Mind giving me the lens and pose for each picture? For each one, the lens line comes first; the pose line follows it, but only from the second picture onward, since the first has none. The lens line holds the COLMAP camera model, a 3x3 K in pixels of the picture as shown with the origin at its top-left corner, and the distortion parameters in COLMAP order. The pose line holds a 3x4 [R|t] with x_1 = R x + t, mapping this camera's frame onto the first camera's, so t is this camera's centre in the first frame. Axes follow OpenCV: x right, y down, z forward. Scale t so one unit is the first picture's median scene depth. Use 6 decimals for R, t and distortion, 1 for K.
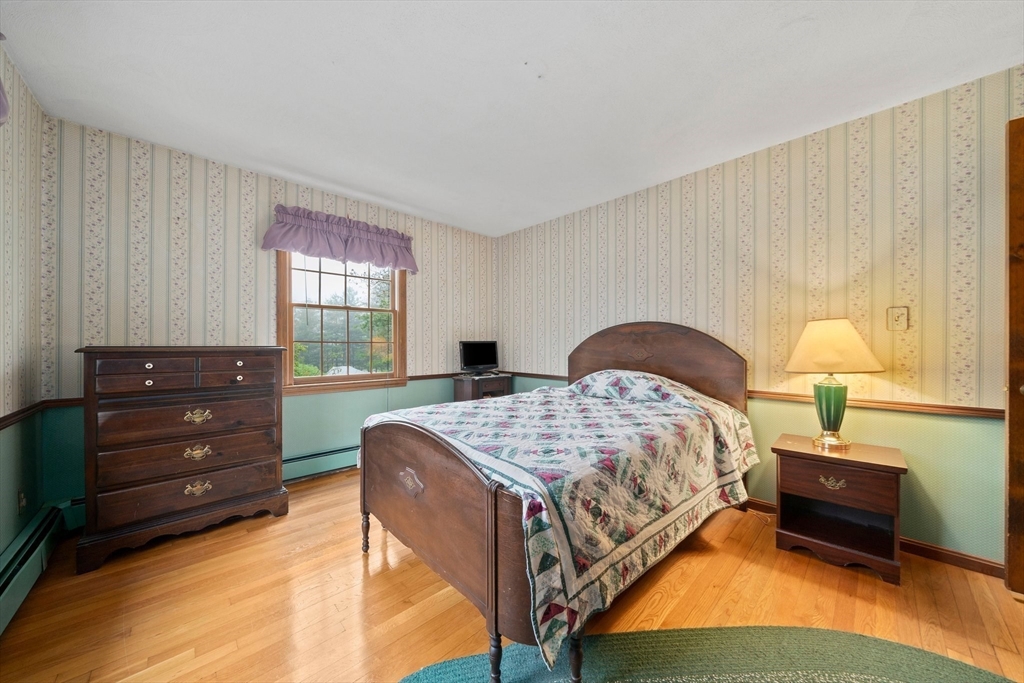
lens RADIAL K [[352.5, 0, 512.8], [0, 352.5, 345.8], [0, 0, 1]] dist [-0.006664, -0.000292]
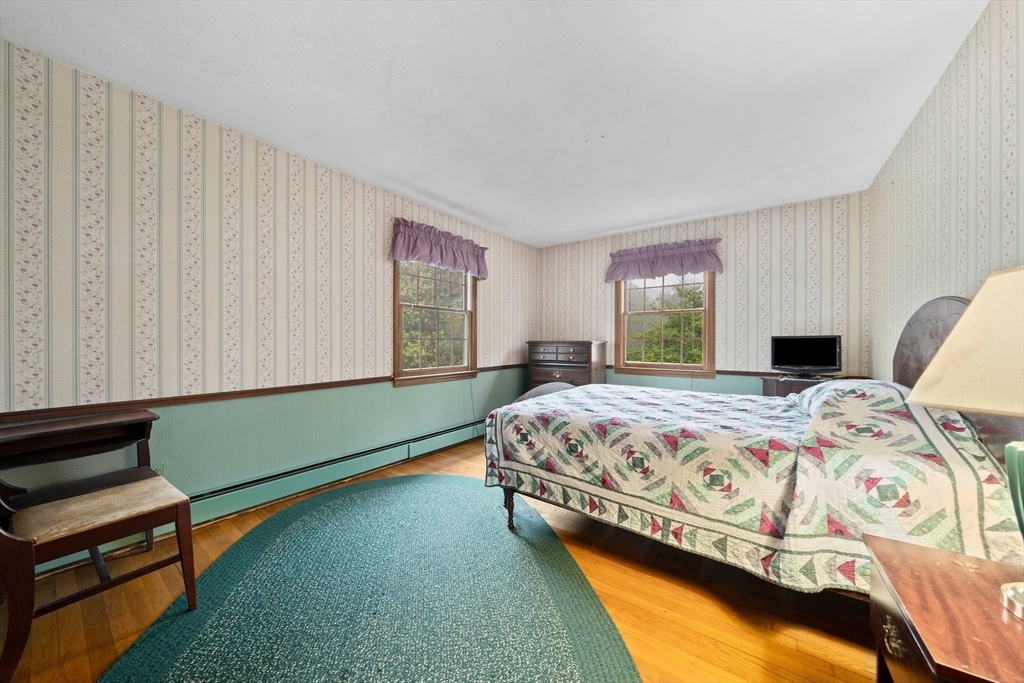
lens RADIAL K [[352.5, 0, 513.3], [0, 352.5, 340.3], [0, 0, 1]] dist [-0.006664, -0.000292]
pose [[0.177970, -0.000483, -0.984036, 0.811190], [-0.003663, 0.999993, -0.001153, -0.000063], [0.984029, 0.003810, 0.177967, 0.267894]]
